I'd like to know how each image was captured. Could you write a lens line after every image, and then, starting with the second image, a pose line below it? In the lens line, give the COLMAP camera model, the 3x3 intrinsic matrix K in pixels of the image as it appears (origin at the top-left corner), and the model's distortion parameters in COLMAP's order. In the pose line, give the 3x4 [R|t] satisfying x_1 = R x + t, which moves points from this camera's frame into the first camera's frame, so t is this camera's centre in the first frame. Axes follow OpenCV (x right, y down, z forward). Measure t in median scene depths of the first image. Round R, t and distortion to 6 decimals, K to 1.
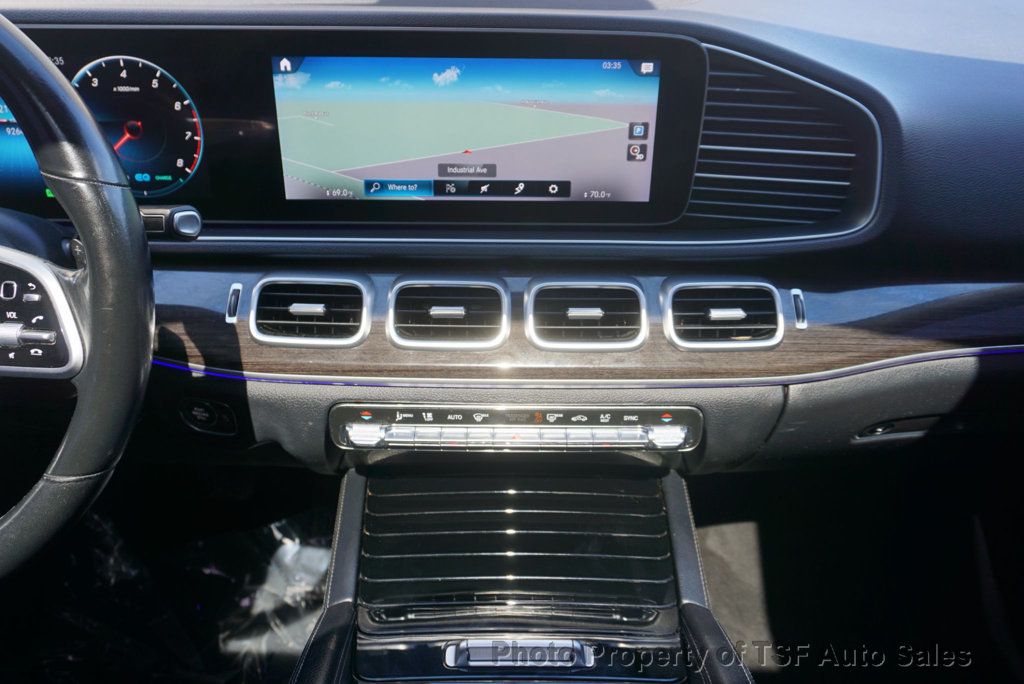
lens RADIAL K [[779.0, 0, 505.7], [0, 779.0, 335.4], [0, 0, 1]] dist [-0.030753, 0.008116]
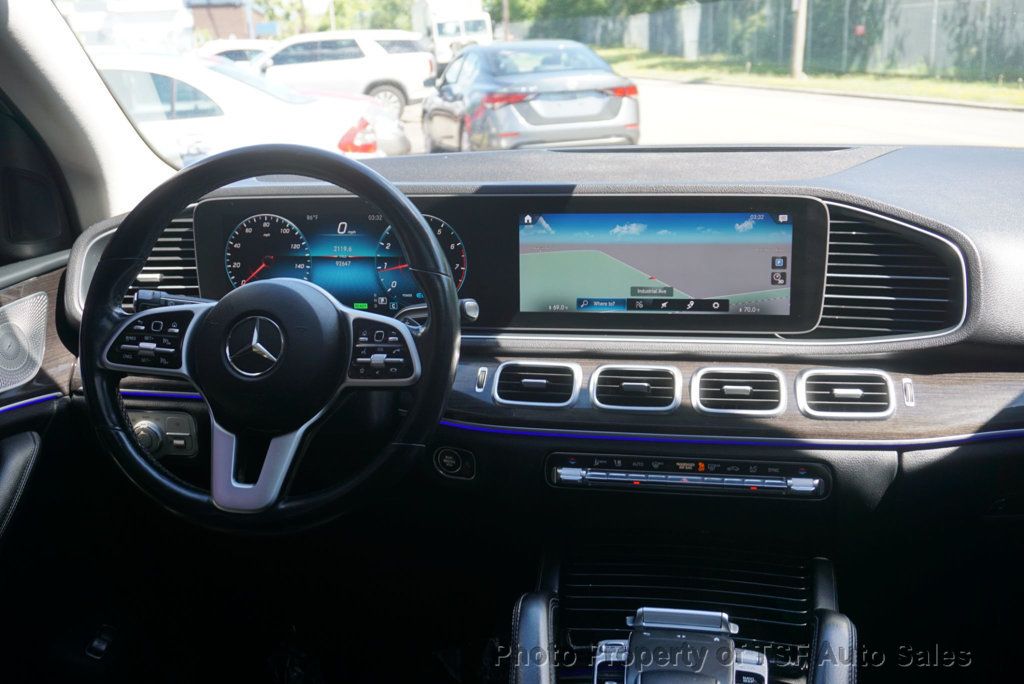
lens RADIAL K [[1069.8, 0, 487.5], [0, 1069.8, 334.4], [0, 0, 1]] dist [-0.016811, 0.000000]
pose [[0.978911, 0.009478, -0.204066, 0.054535], [-0.063662, 0.963333, -0.260646, 0.384162], [0.194113, 0.268140, 0.943621, -0.846802]]
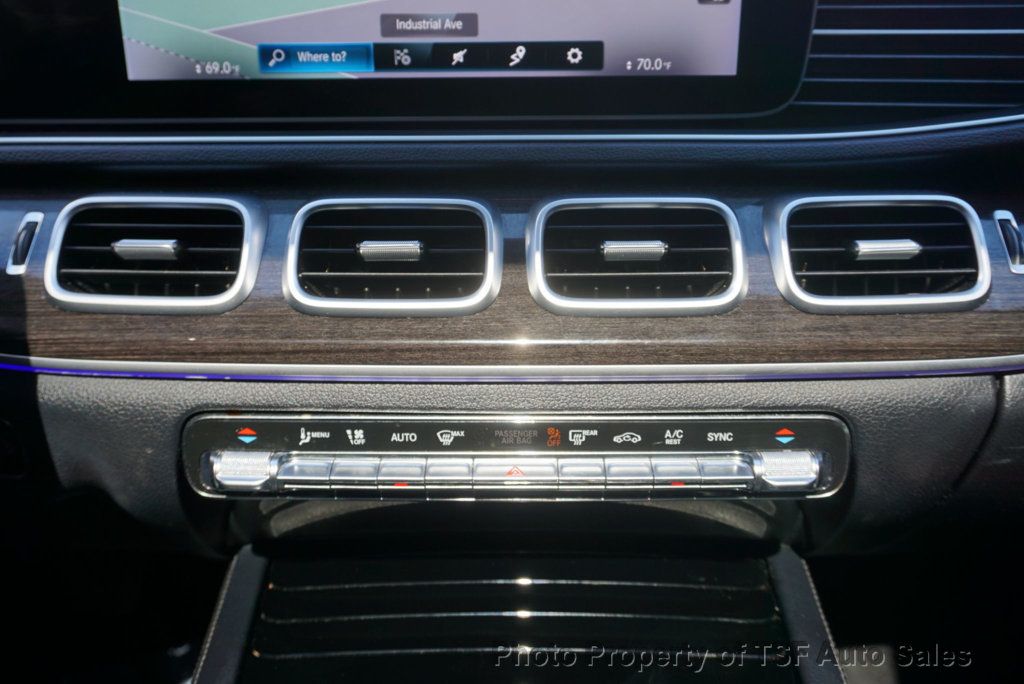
lens RADIAL K [[929.5, 0, 504.7], [0, 929.5, 340.1], [0, 0, 1]] dist [-0.017387, 0.000000]
pose [[0.999740, -0.009460, -0.020731, 0.021402], [0.007410, 0.995277, -0.096798, 0.100149], [0.021549, 0.096619, 0.995088, 0.328674]]
